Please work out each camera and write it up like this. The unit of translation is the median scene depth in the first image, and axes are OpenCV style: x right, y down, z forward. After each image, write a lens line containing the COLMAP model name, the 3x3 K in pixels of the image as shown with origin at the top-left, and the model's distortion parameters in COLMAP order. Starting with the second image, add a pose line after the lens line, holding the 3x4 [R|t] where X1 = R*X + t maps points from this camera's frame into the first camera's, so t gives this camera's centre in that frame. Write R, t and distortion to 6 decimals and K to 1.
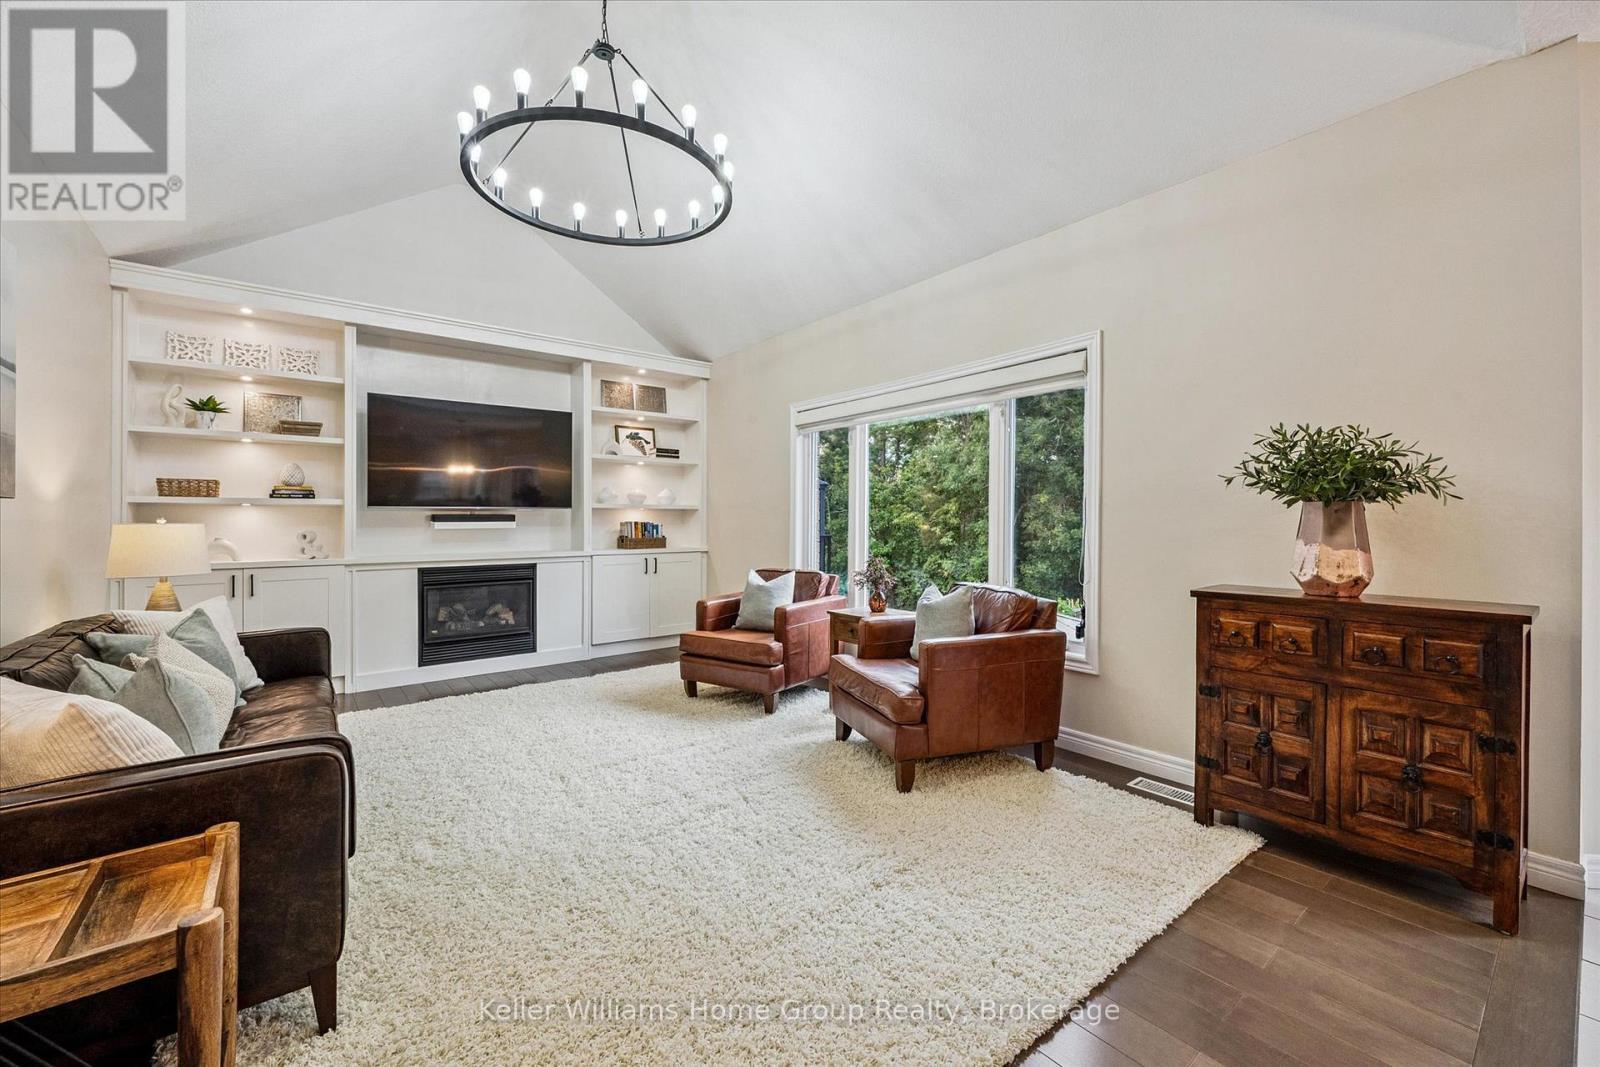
lens RADIAL K [[633.6, 0, 796.5], [0, 633.6, 519.6], [0, 0, 1]] dist [0.001083, -0.001011]
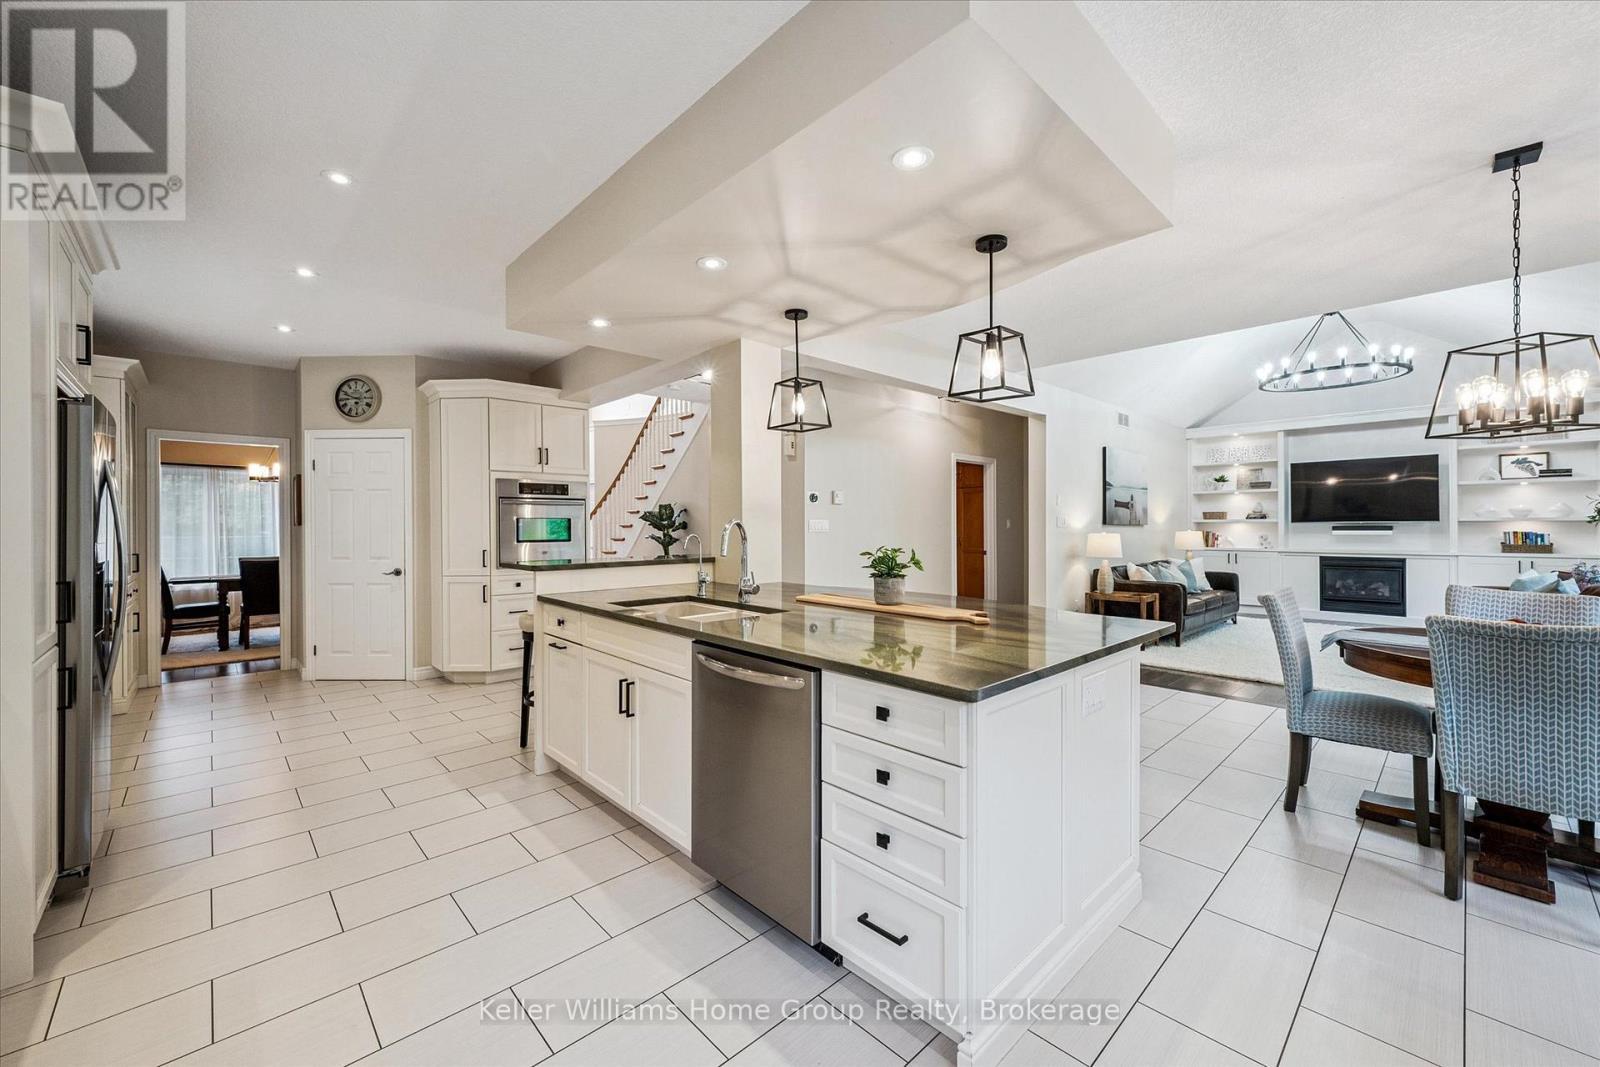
lens RADIAL K [[633.6, 0, 804.3], [0, 633.6, 524.8], [0, 0, 1]] dist [0.001083, -0.001011]
pose [[0.089051, 0.001764, -0.996025, 1.053219], [0.006660, 0.999975, 0.002366, -0.026480], [0.996005, -0.006845, 0.089037, -0.613577]]
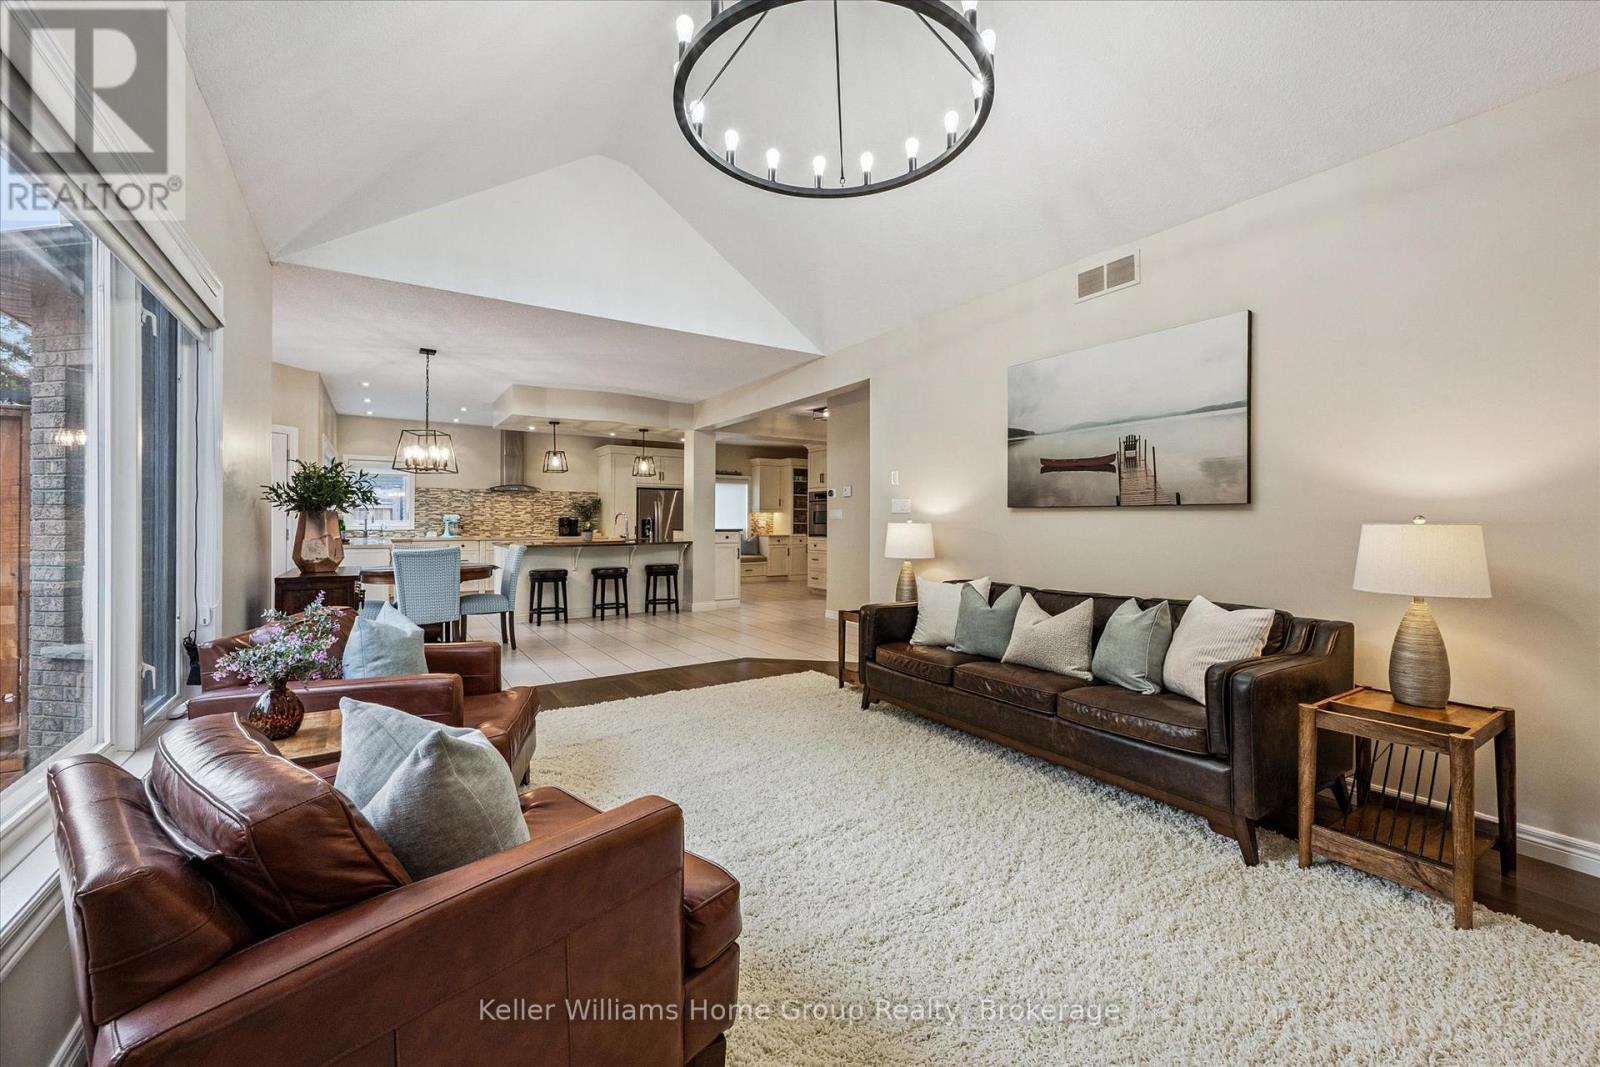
lens RADIAL K [[681.5, 0, 800.7], [0, 681.5, 517.6], [0, 0, 1]] dist [0.002159, 0.000032]
pose [[-0.993854, -0.000112, 0.110699, -0.240333], [-0.001317, 0.999941, -0.010807, 0.004679], [-0.110691, -0.010887, -0.993795, 1.196384]]
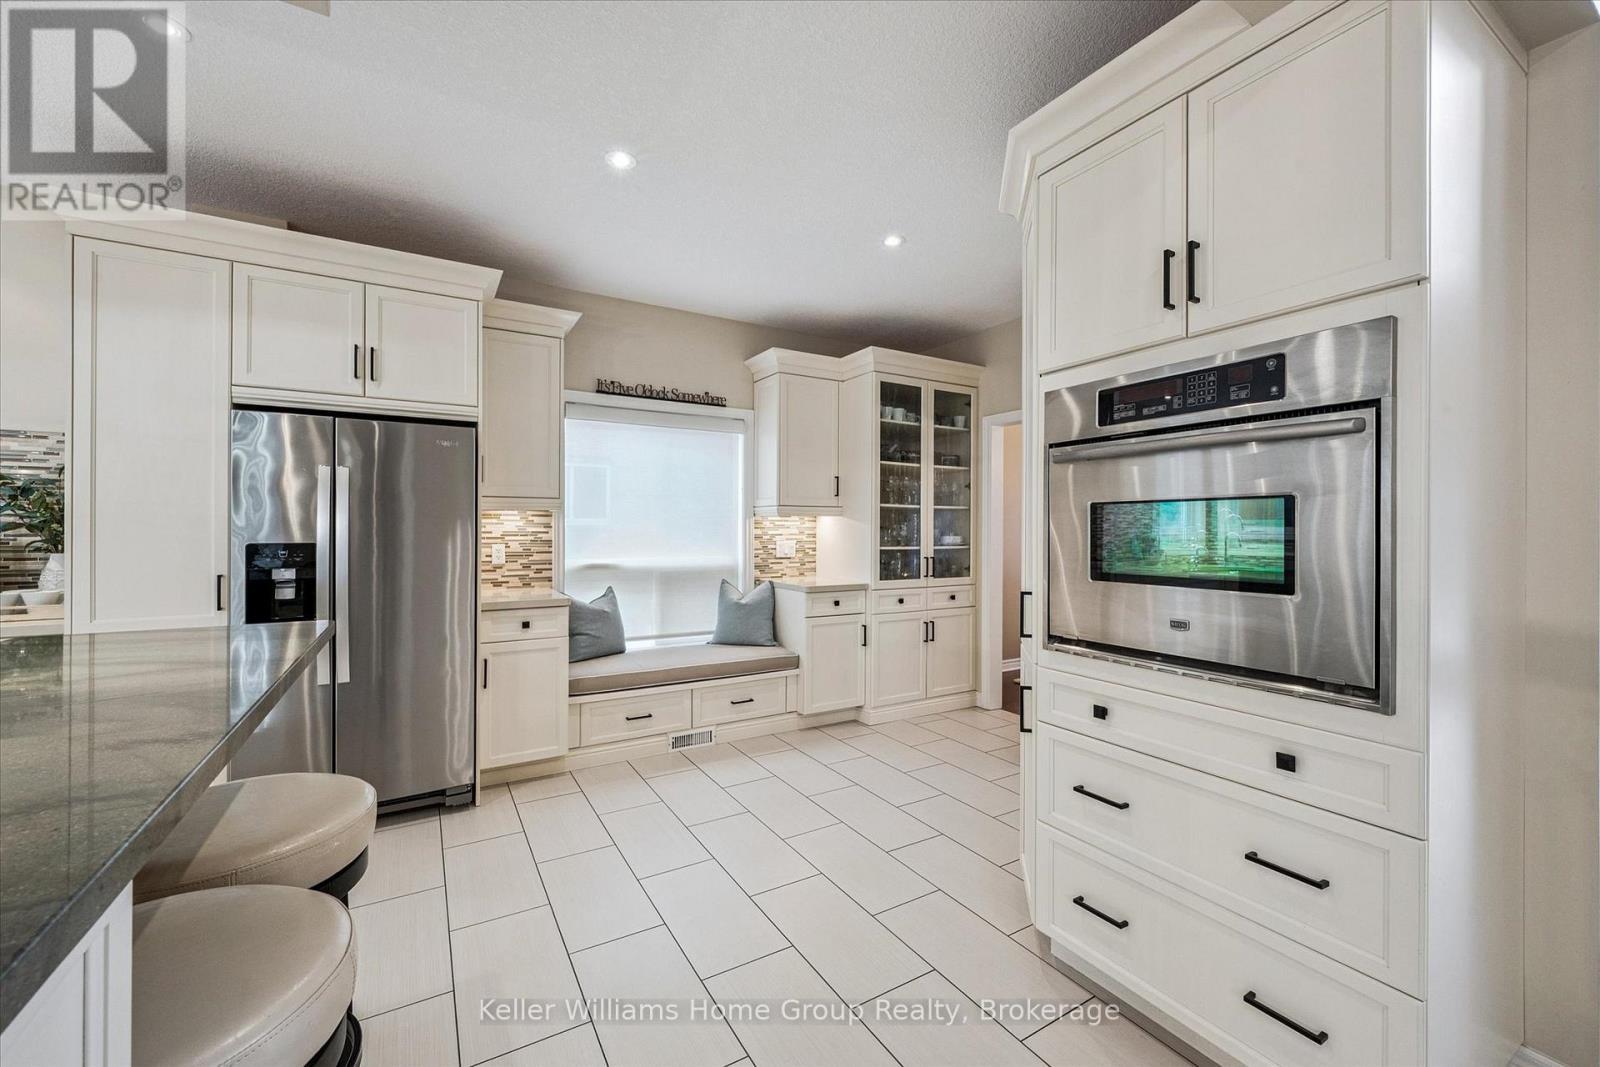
lens RADIAL K [[633.6, 0, 809.5], [0, 633.6, 522.9], [0, 0, 1]] dist [0.001083, -0.001011]
pose [[-0.991540, 0.003562, 0.129752, 0.064907], [0.001347, 0.999852, -0.017152, -0.020652], [-0.129794, -0.016832, -0.991398, -0.614517]]
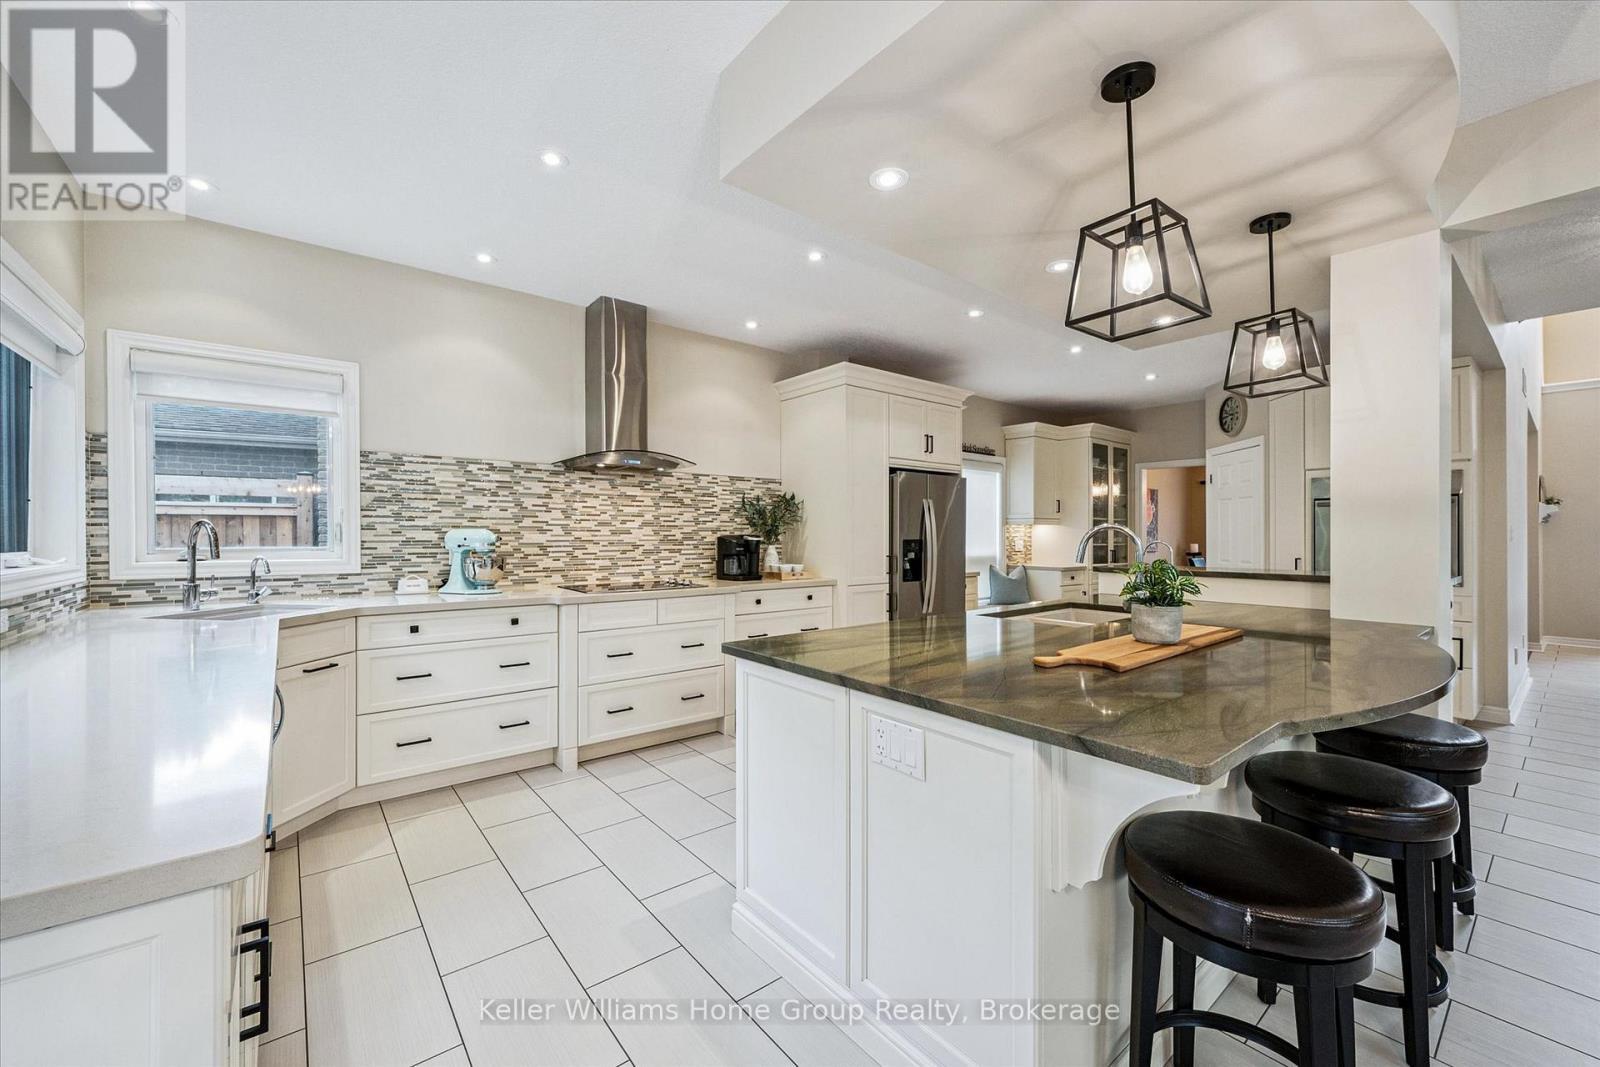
lens RADIAL K [[633.6, 0, 772.5], [0, 633.6, 531.0], [0, 0, 1]] dist [0.001083, -0.001011]
pose [[-0.999944, -0.003258, 0.010033, 0.734408], [-0.003325, 0.999973, -0.006617, -0.020501], [-0.010011, -0.006650, -0.999928, -0.096600]]
